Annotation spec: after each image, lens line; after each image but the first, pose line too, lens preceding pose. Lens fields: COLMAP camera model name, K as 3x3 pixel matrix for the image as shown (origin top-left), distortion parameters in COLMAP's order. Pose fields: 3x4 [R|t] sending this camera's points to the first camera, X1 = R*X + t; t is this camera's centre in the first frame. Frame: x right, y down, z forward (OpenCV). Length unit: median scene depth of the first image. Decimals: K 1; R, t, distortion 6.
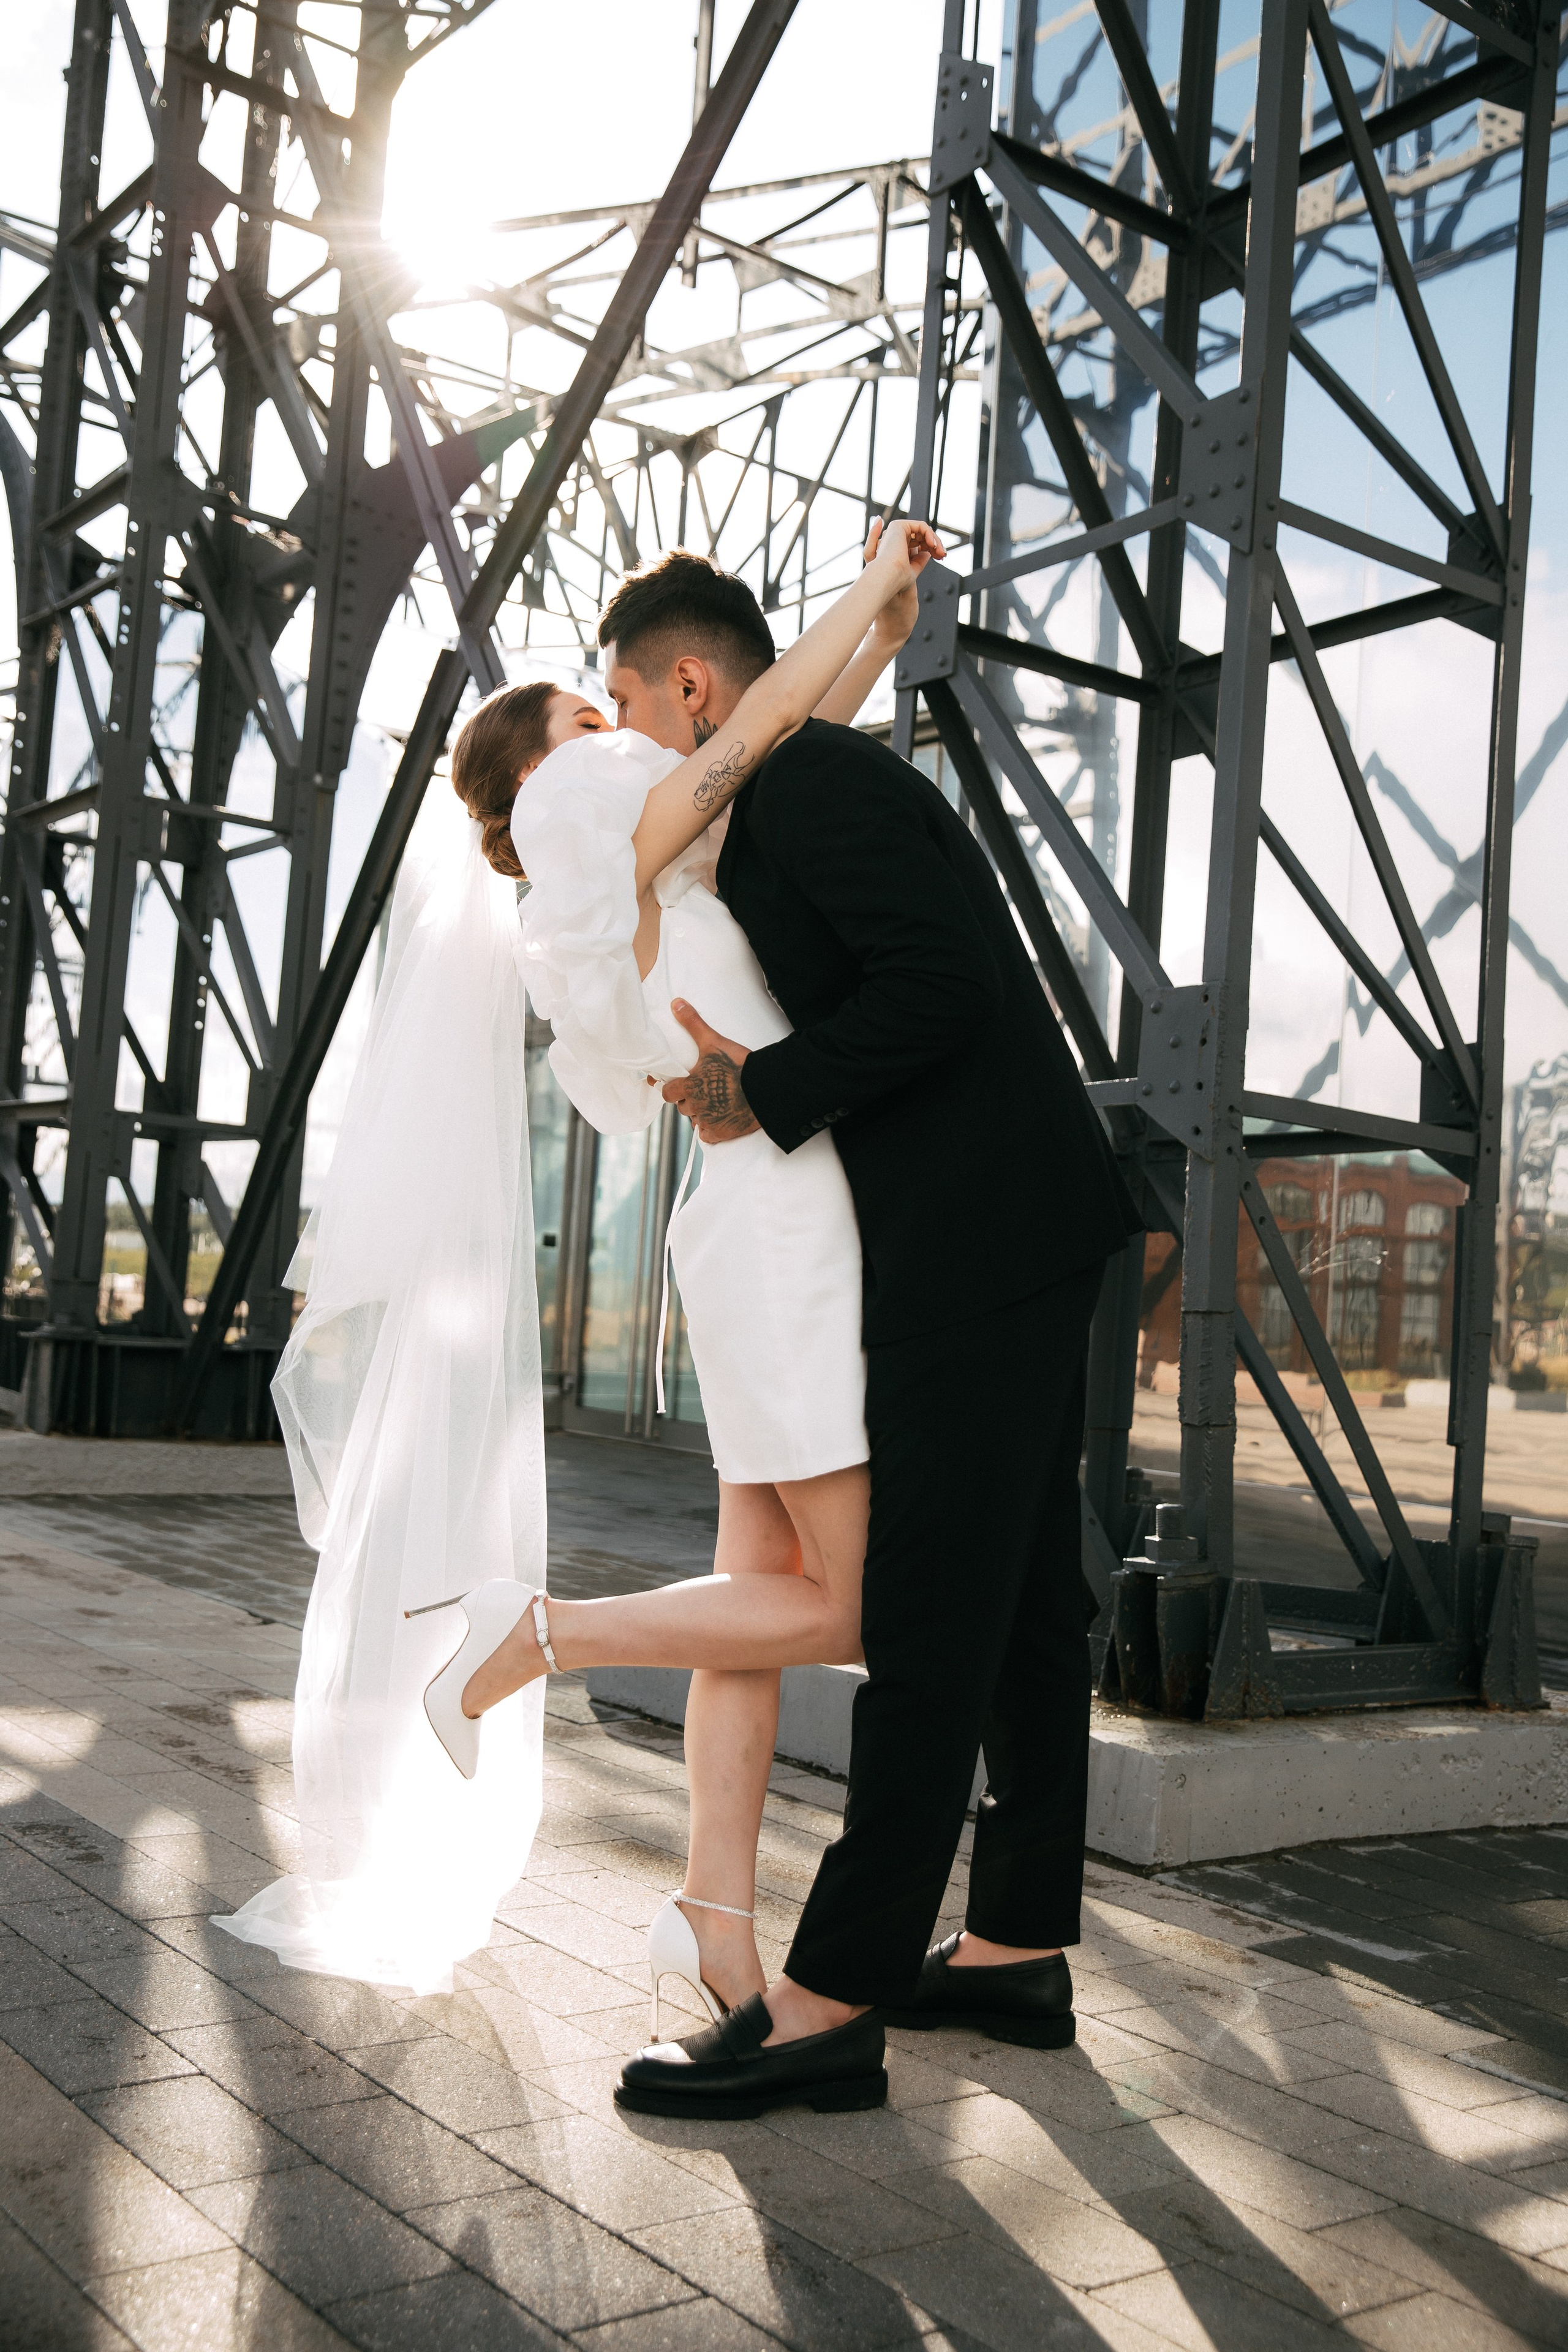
lens RADIAL K [[2358.7, 0, 784.0], [0, 2358.7, 1176.0], [0, 0, 1]] dist [0.001530, 0.100979]
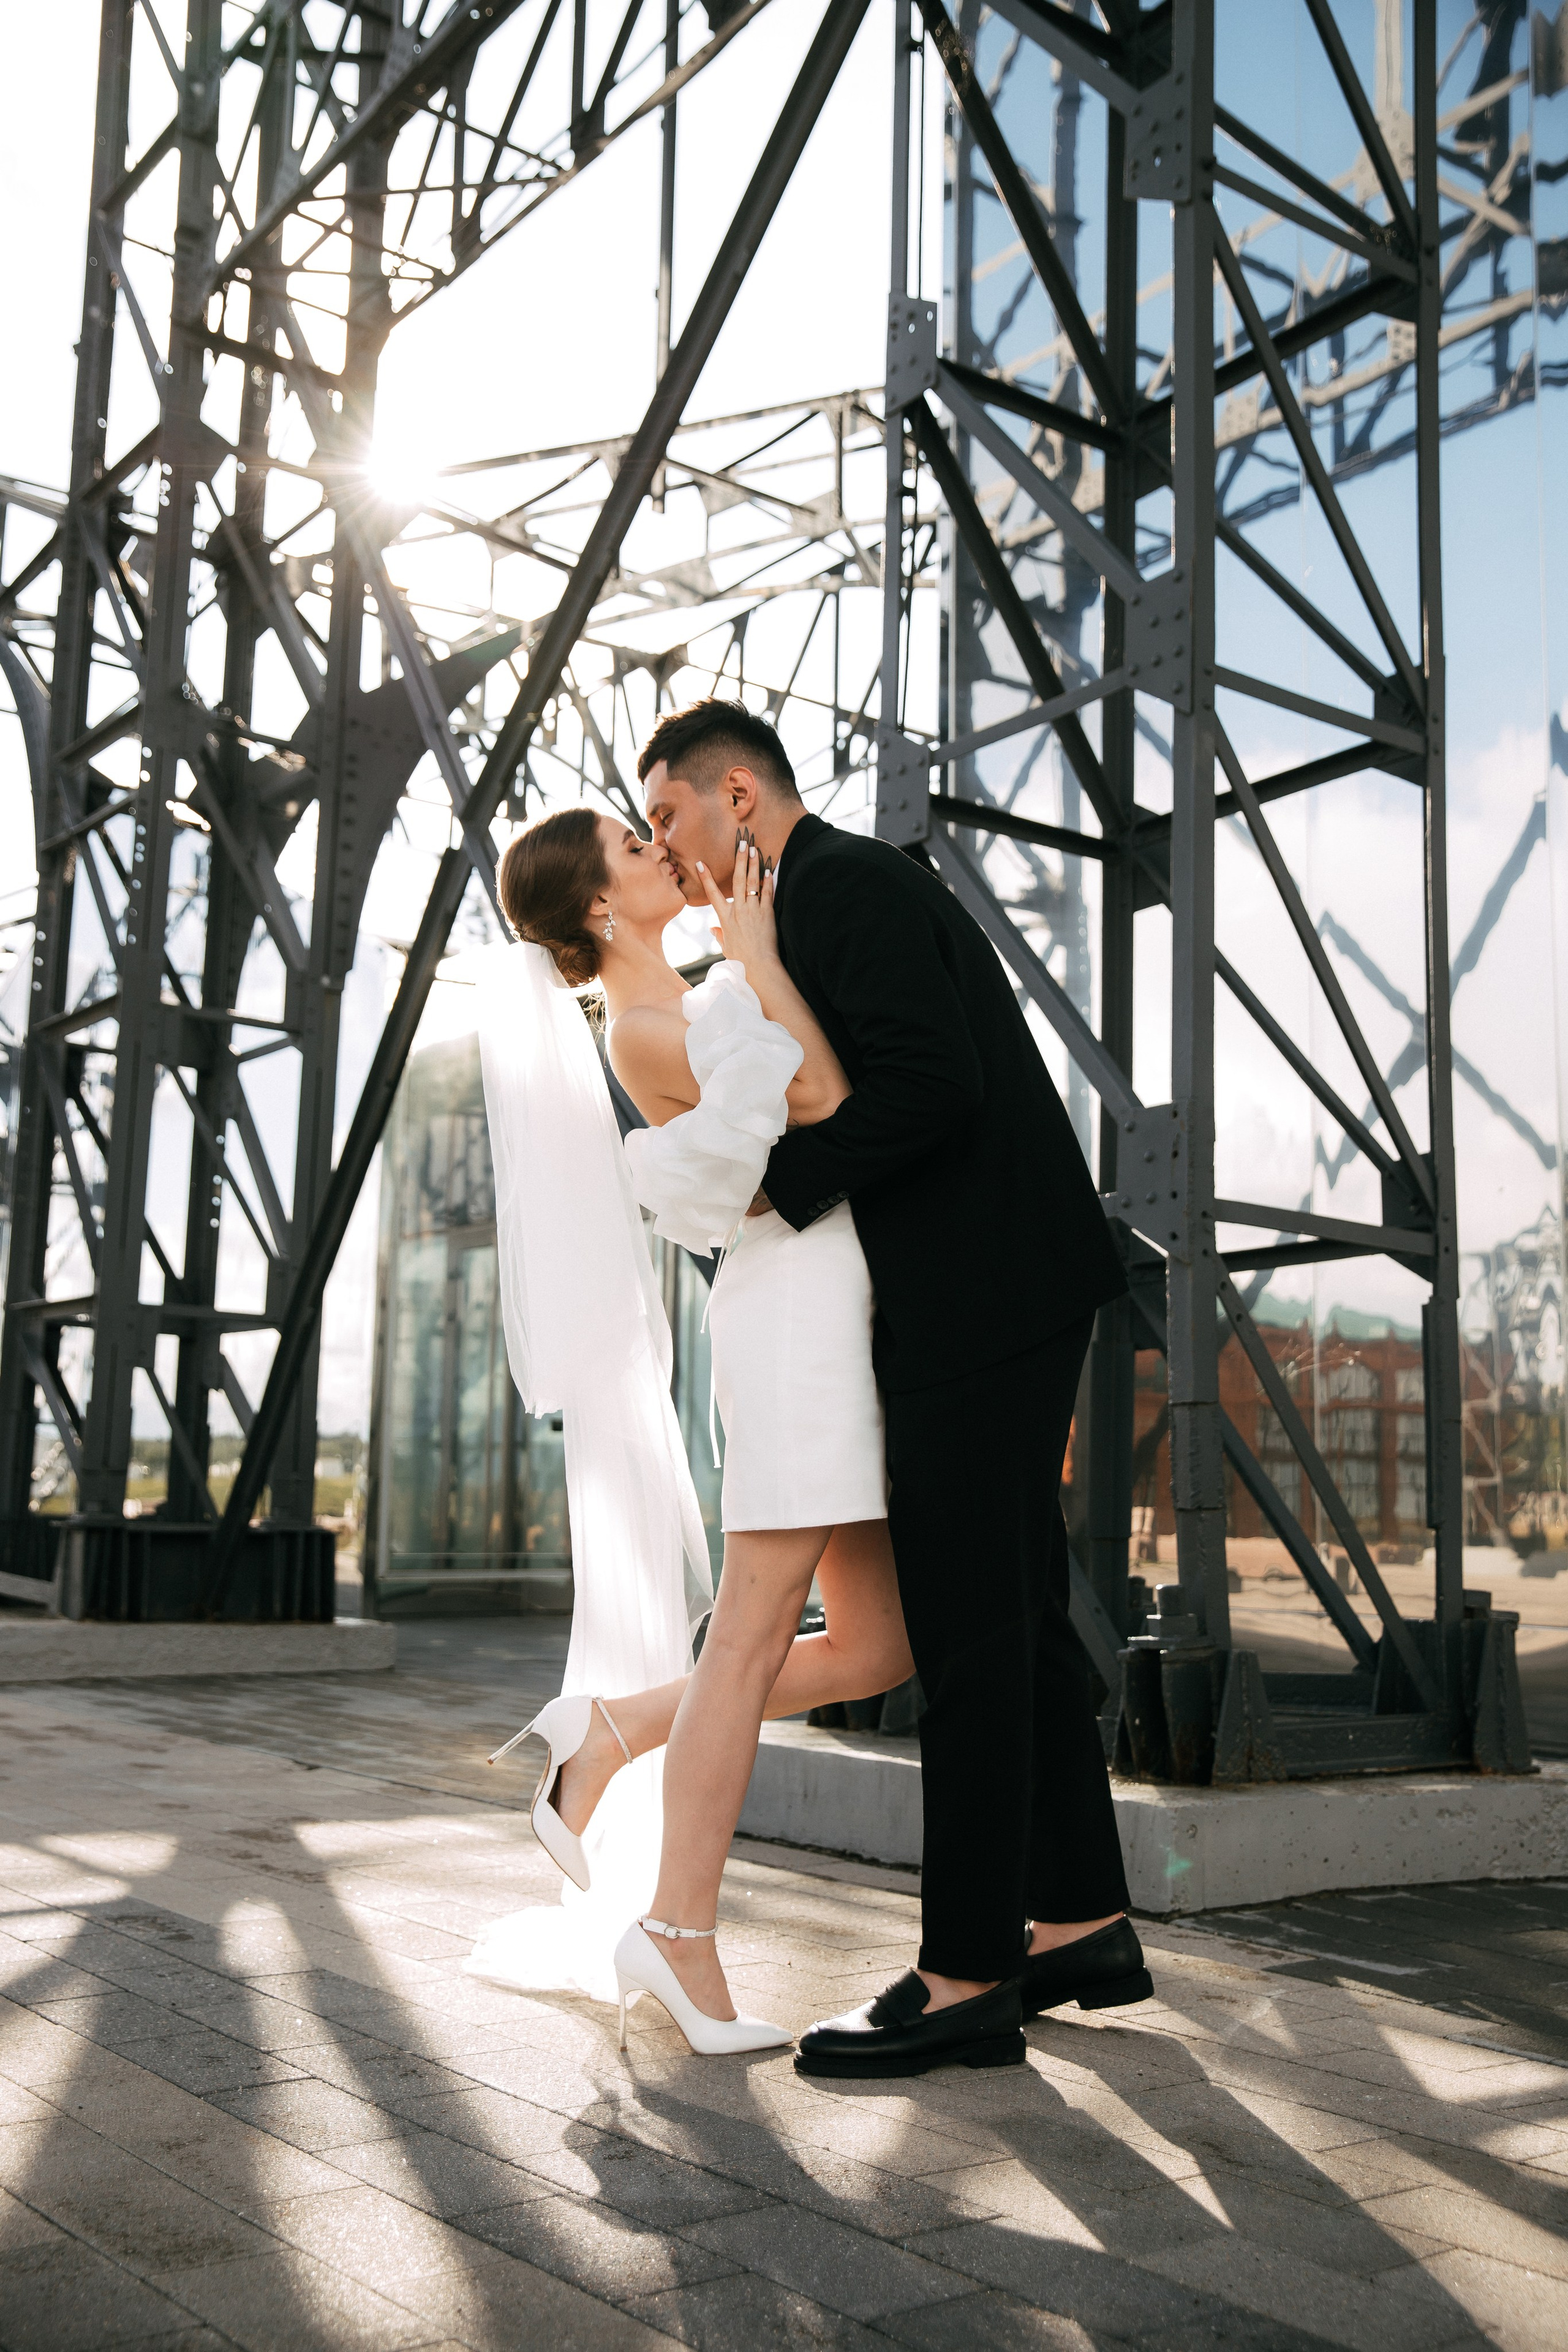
lens RADIAL K [[2358.7, 0, 784.0], [0, 2358.7, 1176.0], [0, 0, 1]] dist [0.001530, 0.100979]
pose [[0.999050, -0.043127, 0.006316, -0.004568], [0.043514, 0.995243, -0.087162, 0.019110], [-0.002526, 0.087354, 0.996174, -0.038768]]
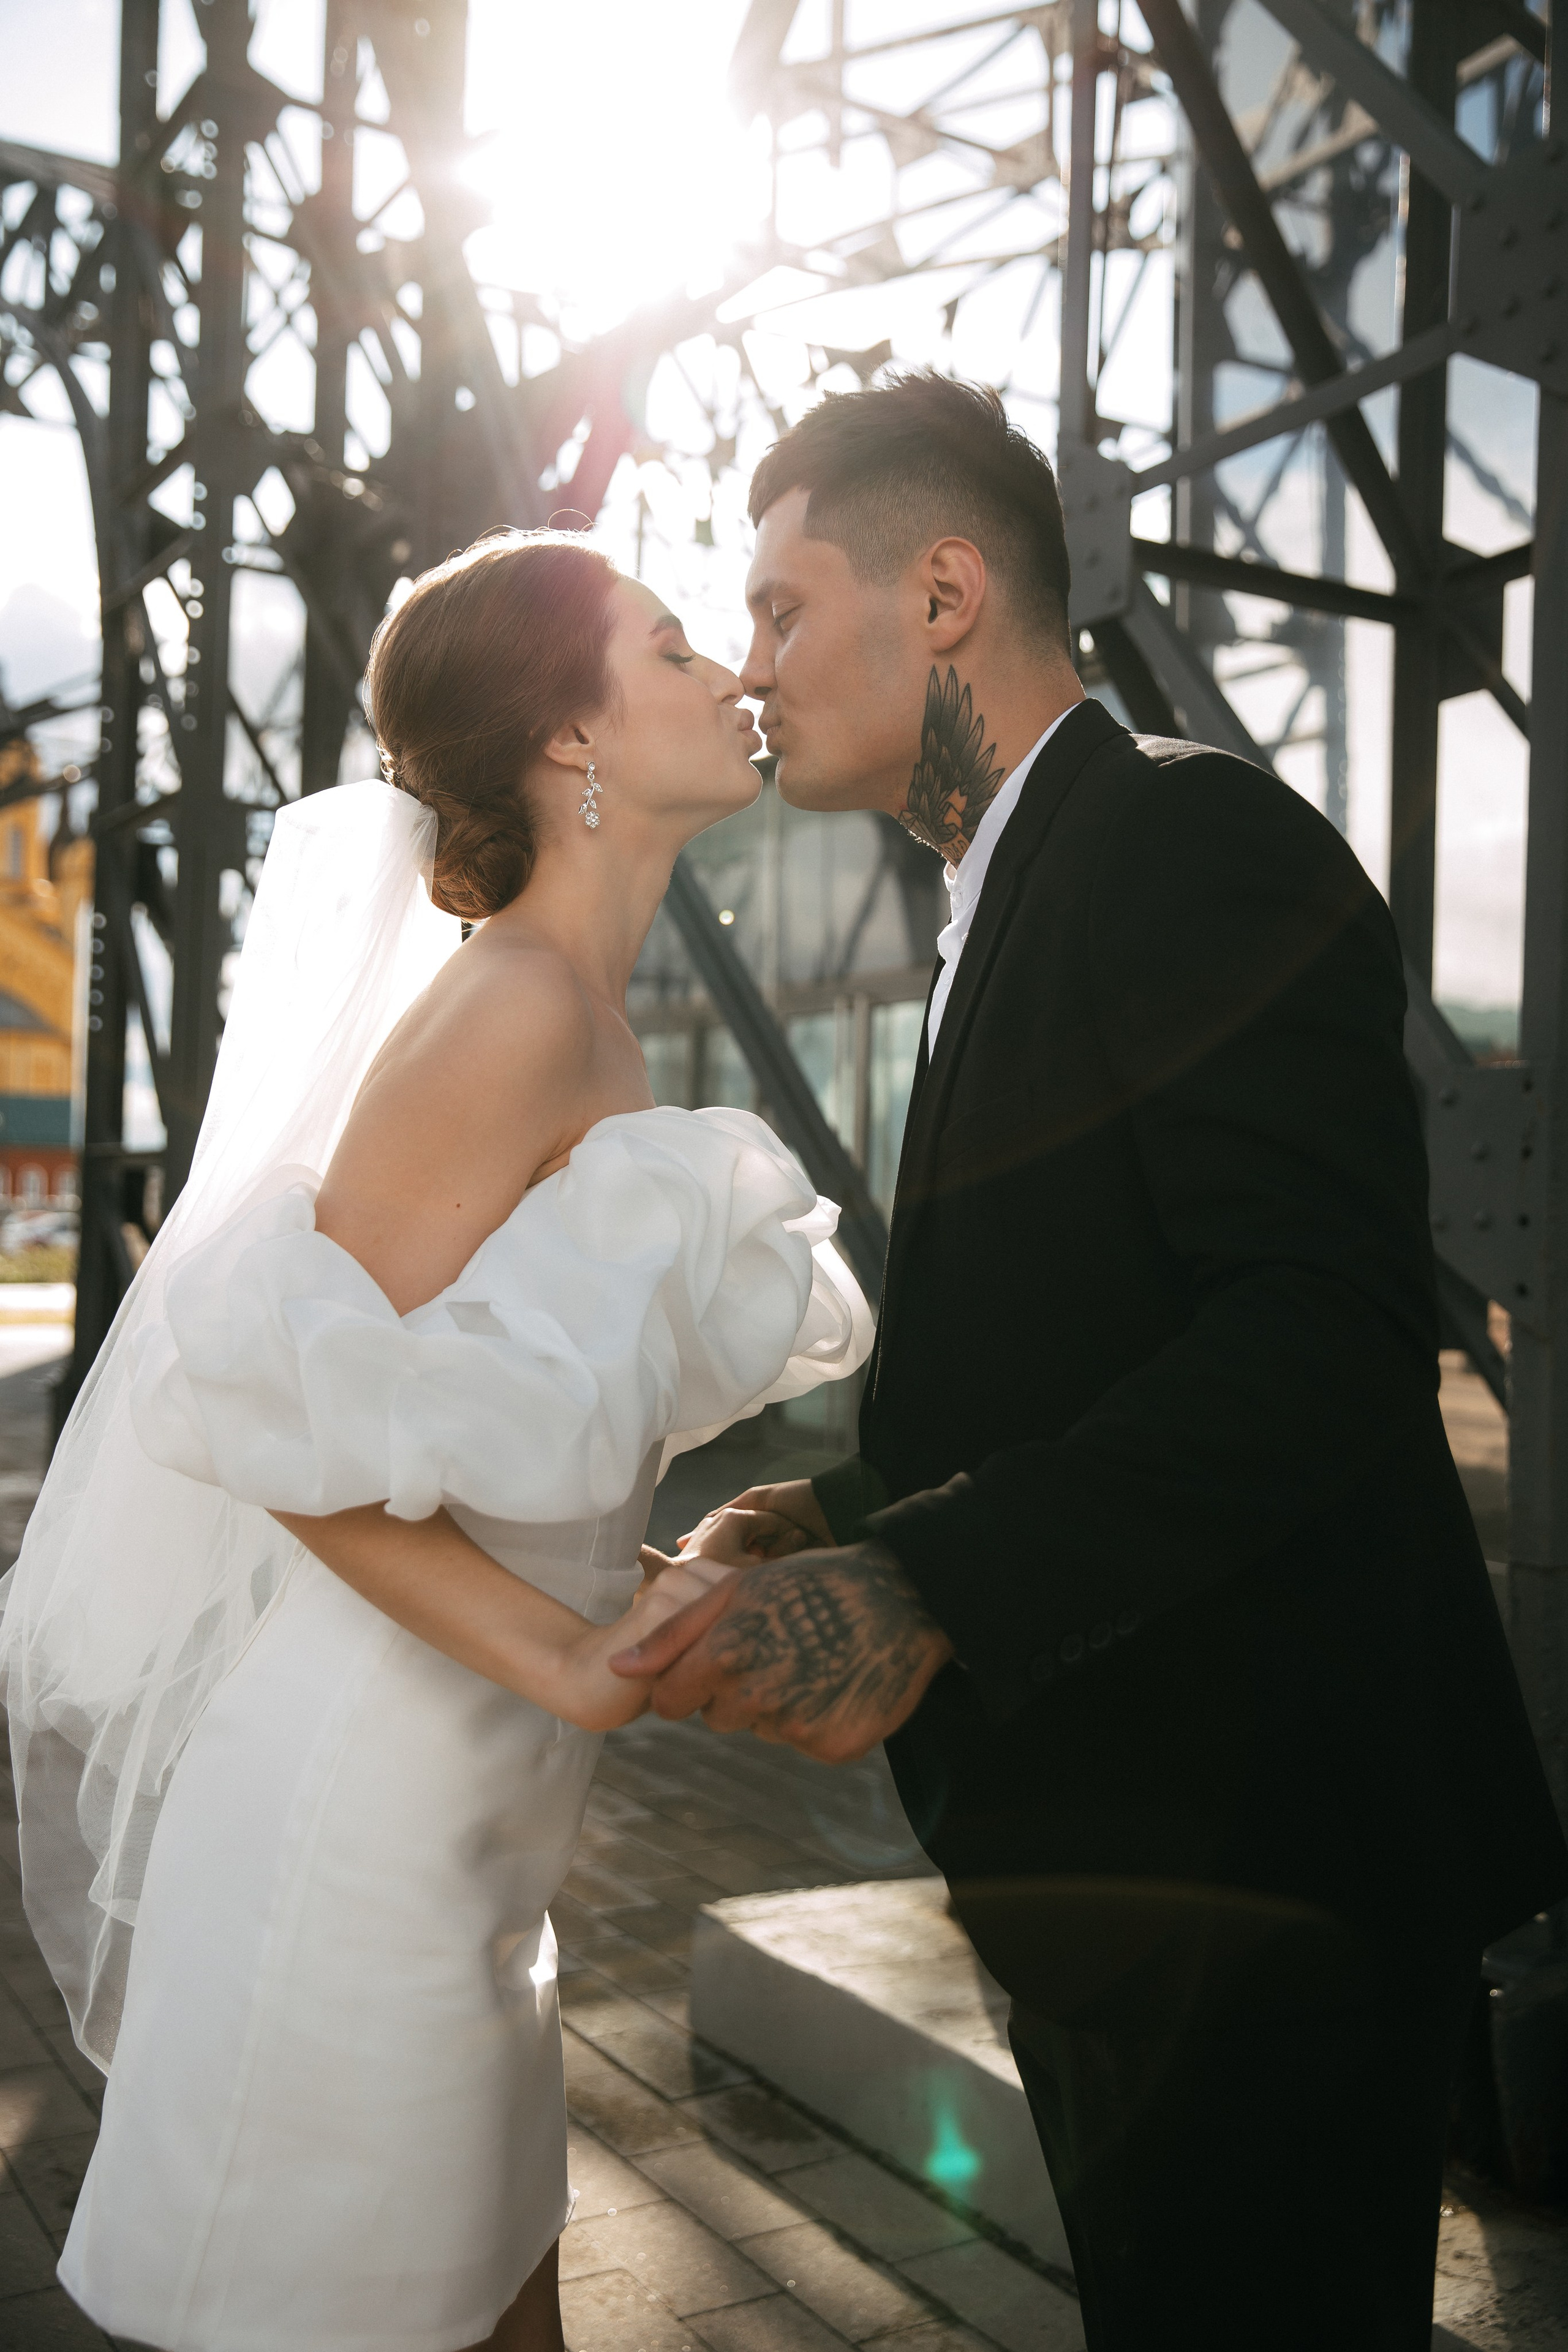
lens RADIAL K [[2293.9, 0, 805.1], [0, 2293.9, 1175.1], [0, 0, 1]] dist [0.016513, 0.028279]
pose [[0.994528, -0.043171, -0.095131, 0.018555], [0.046587, 0.998336, 0.033993, -0.039482], [0.093505, -0.038239, 0.994884, 0.165245]]
